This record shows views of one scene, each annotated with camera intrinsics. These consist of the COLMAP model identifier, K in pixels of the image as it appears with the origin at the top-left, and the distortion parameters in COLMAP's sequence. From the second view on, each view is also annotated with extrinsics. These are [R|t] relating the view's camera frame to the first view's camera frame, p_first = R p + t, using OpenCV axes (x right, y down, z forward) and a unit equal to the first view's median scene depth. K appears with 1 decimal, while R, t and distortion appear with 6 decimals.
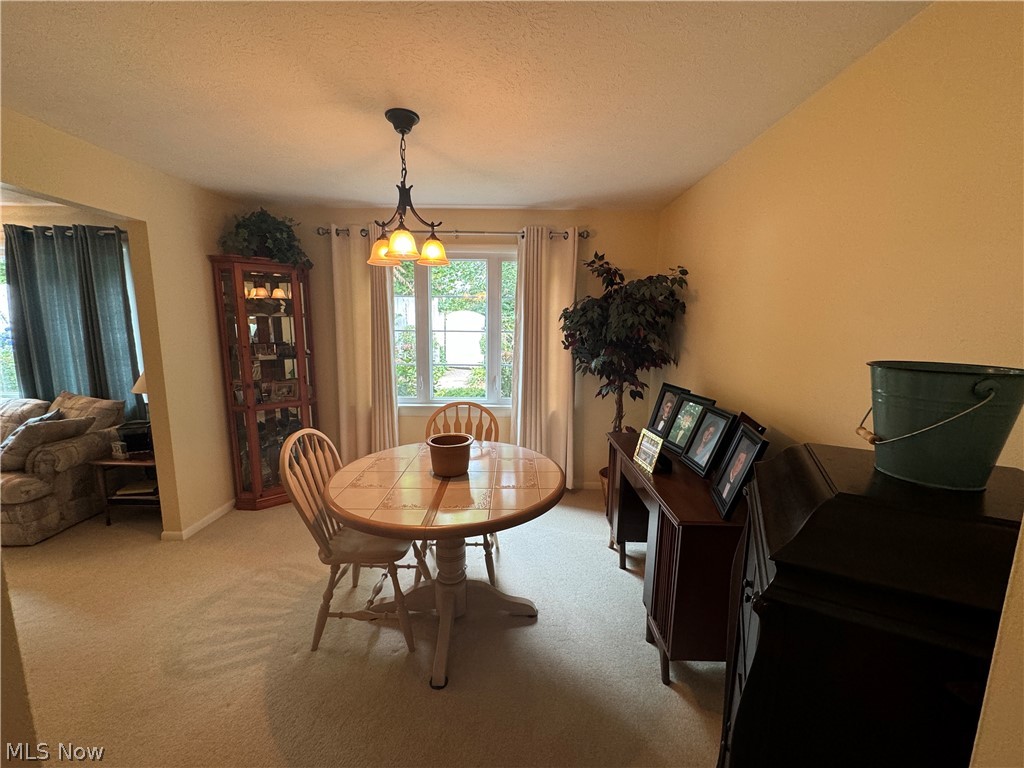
lens RADIAL K [[406.4, 0, 511.1], [0, 406.4, 384.9], [0, 0, 1]] dist [-0.001868, -0.000028]
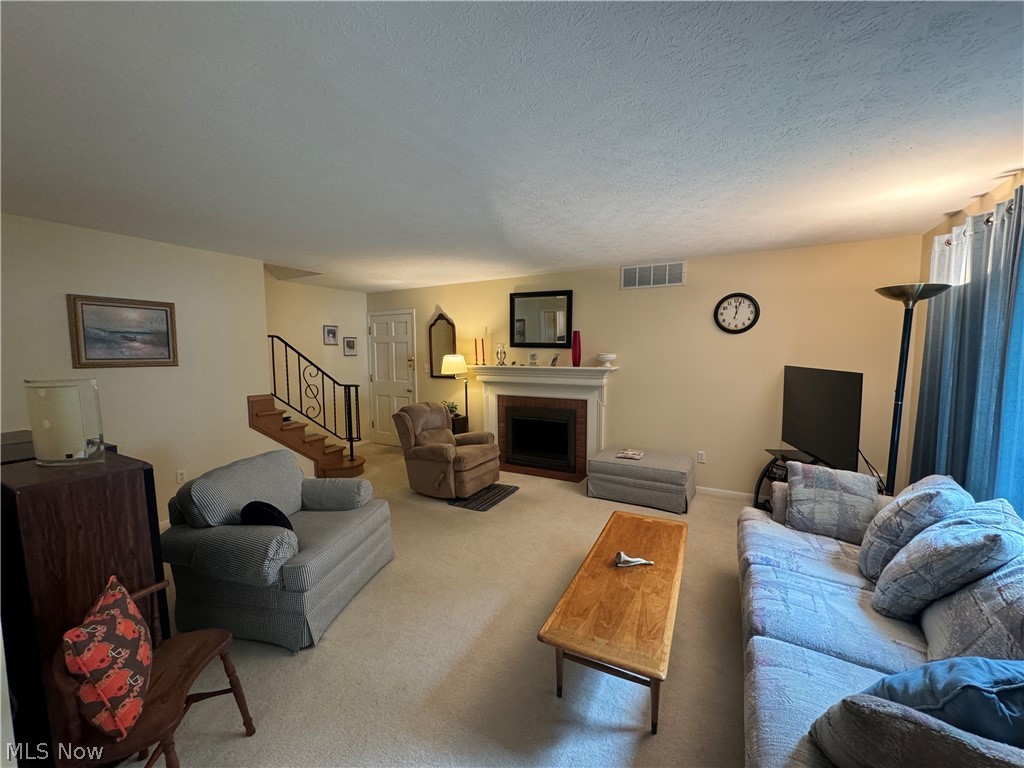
lens RADIAL K [[406.4, 0, 512.4], [0, 406.4, 385.5], [0, 0, 1]] dist [-0.001868, -0.000028]
pose [[-0.485130, 0.064742, -0.872042, -0.669636], [-0.132204, 0.980362, 0.146331, -0.118262], [0.864390, 0.186277, -0.467044, 0.718248]]
